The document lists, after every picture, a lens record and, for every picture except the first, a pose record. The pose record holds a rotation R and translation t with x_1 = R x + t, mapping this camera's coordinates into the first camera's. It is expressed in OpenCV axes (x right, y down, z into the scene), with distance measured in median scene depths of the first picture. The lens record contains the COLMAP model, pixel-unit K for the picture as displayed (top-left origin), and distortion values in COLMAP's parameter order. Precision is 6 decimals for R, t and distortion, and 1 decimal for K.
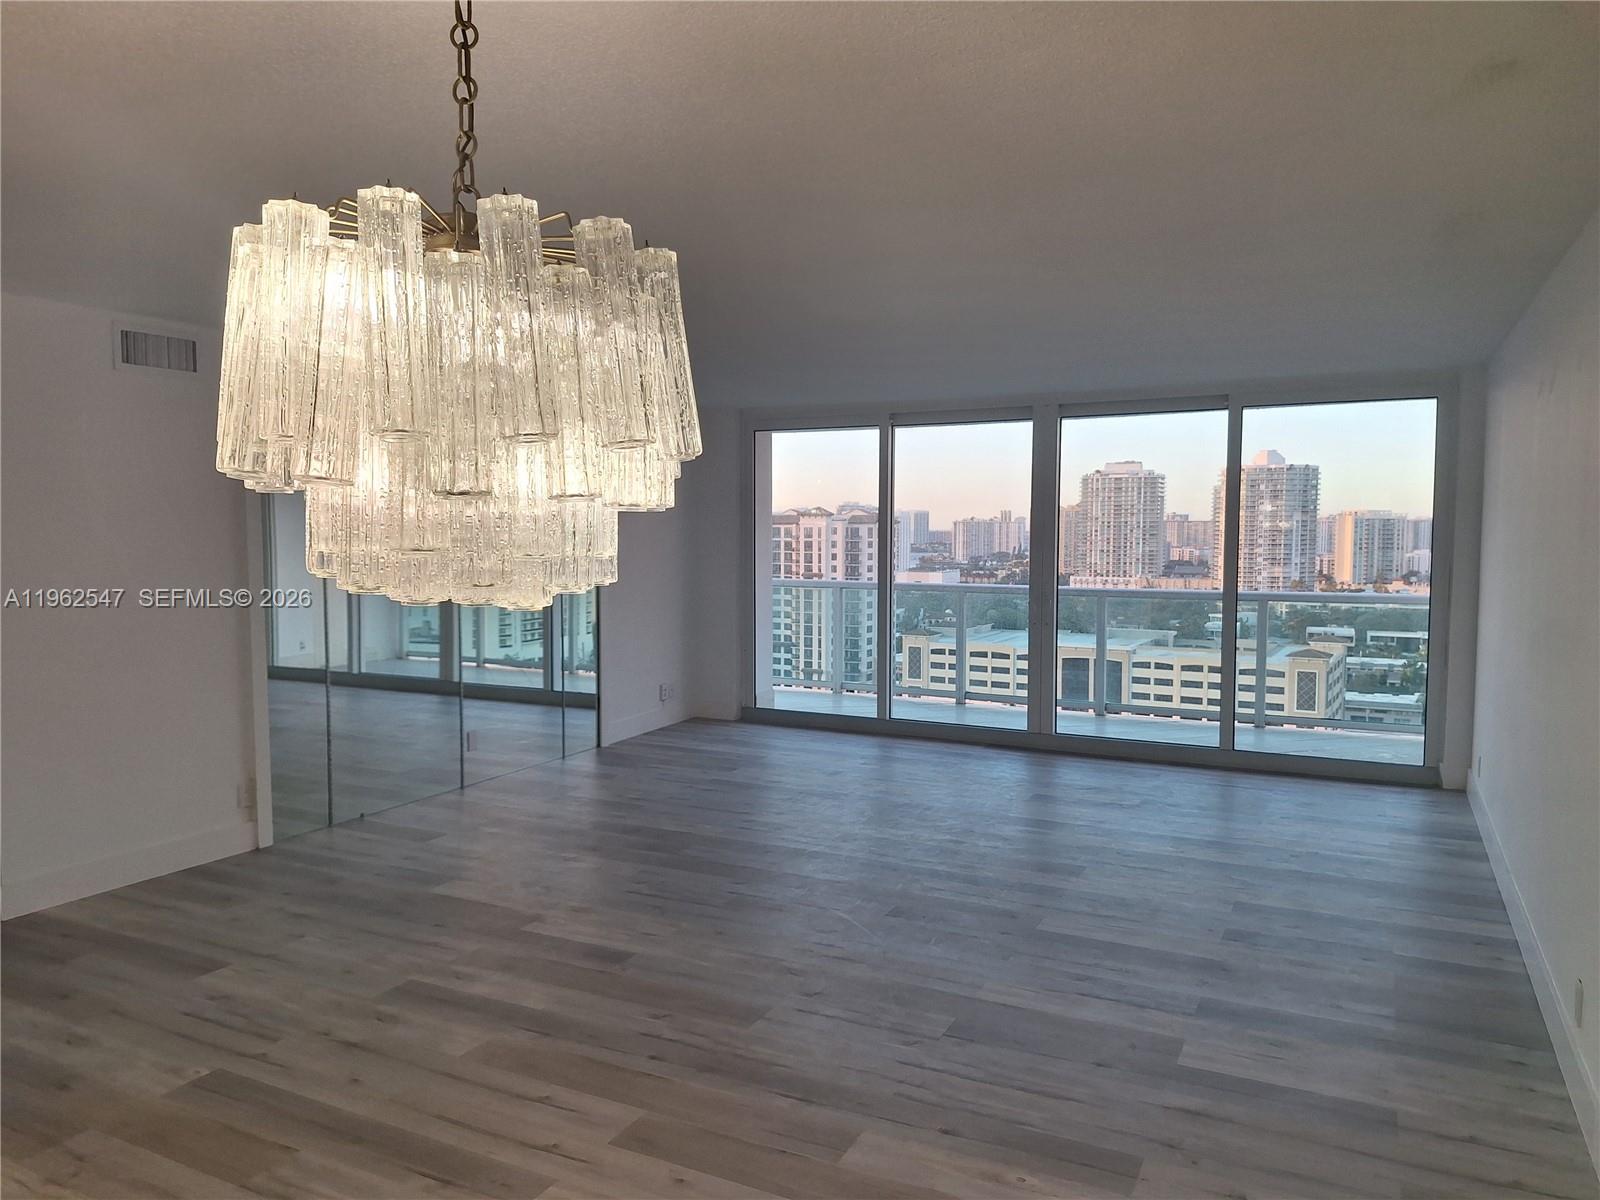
lens RADIAL K [[1109.8, 0, 800.0], [0, 1109.8, 600.0], [0, 0, 1]] dist [0.098110, -0.111046]
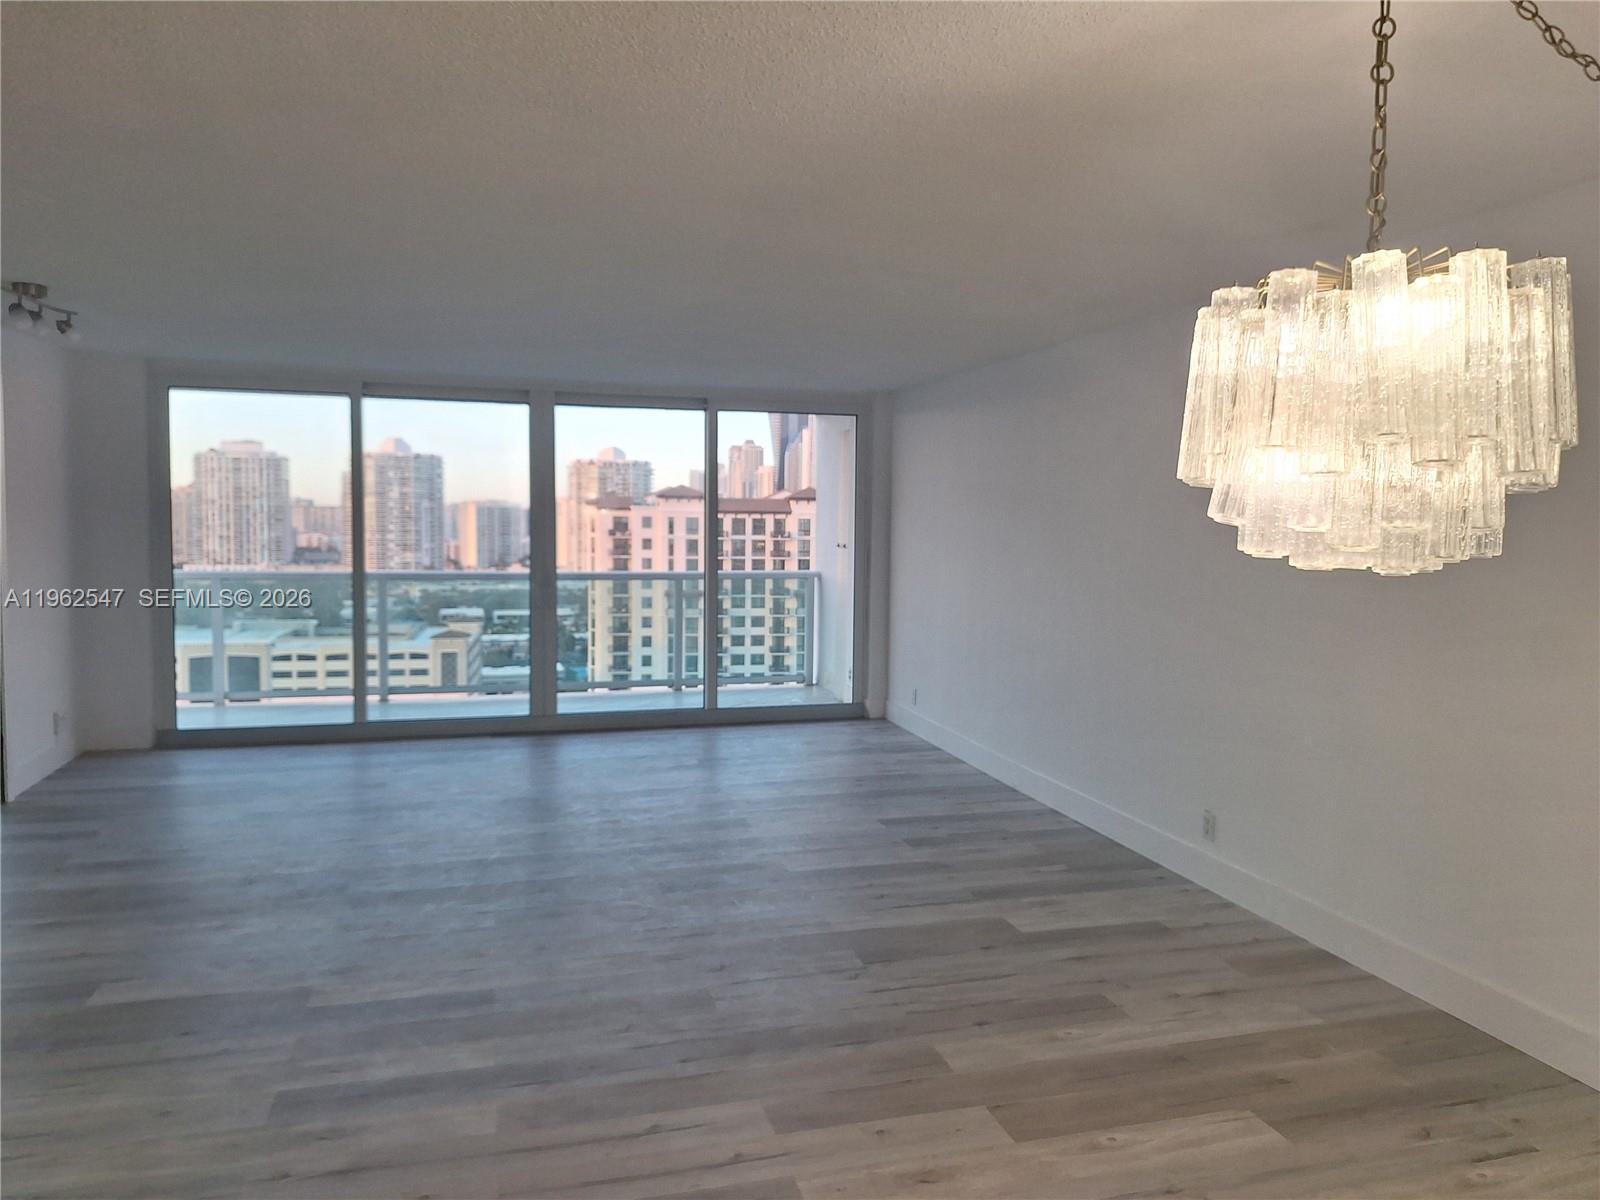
lens RADIAL K [[1109.8, 0, 800.0], [0, 1109.8, 600.0], [0, 0, 1]] dist [0.098110, -0.111046]
pose [[0.742938, -0.041669, 0.668062, -0.539995], [0.033522, 0.999124, 0.025039, -0.005905], [-0.668520, 0.003793, 0.743684, 0.172071]]
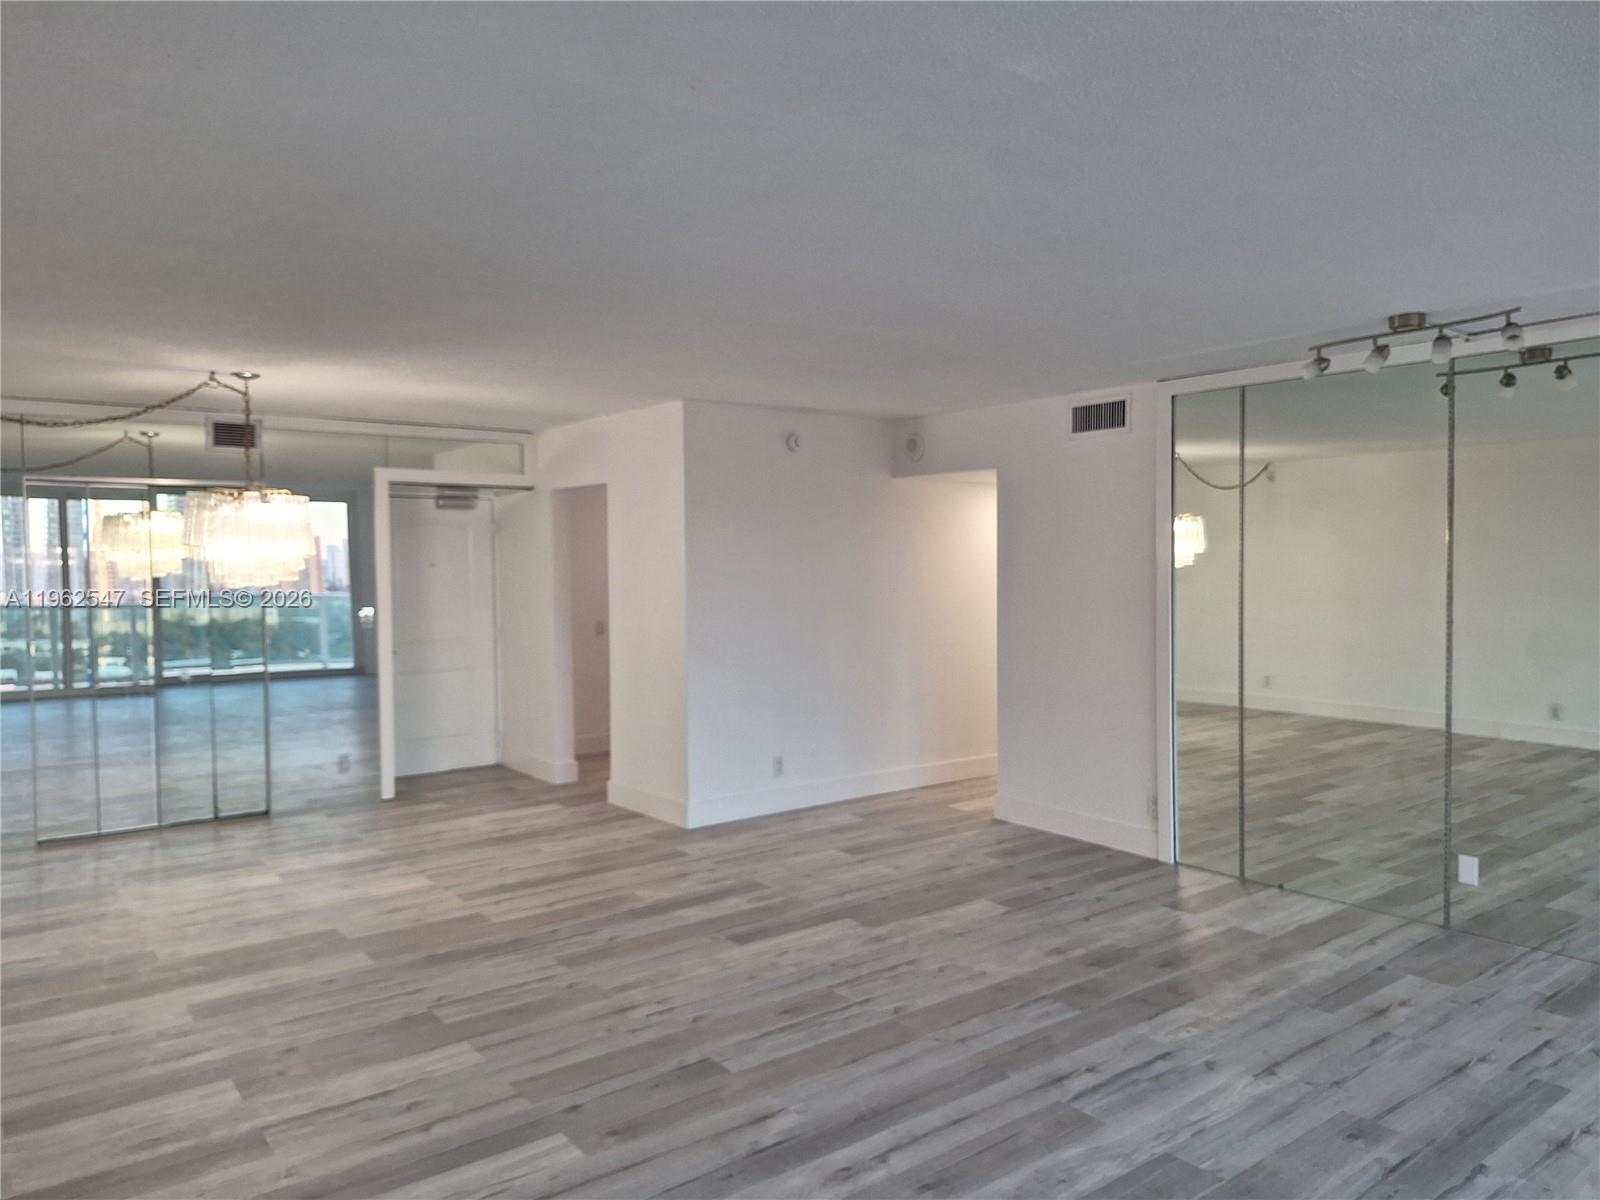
lens RADIAL K [[1136.7, 0, 800.0], [0, 1136.7, 600.0], [0, 0, 1]] dist [0.058938, -0.057313]
pose [[-0.433172, 0.038440, -0.900491, 0.821449], [-0.052666, 0.996303, 0.067865, -0.103538], [0.899771, 0.076823, -0.429546, 1.487273]]
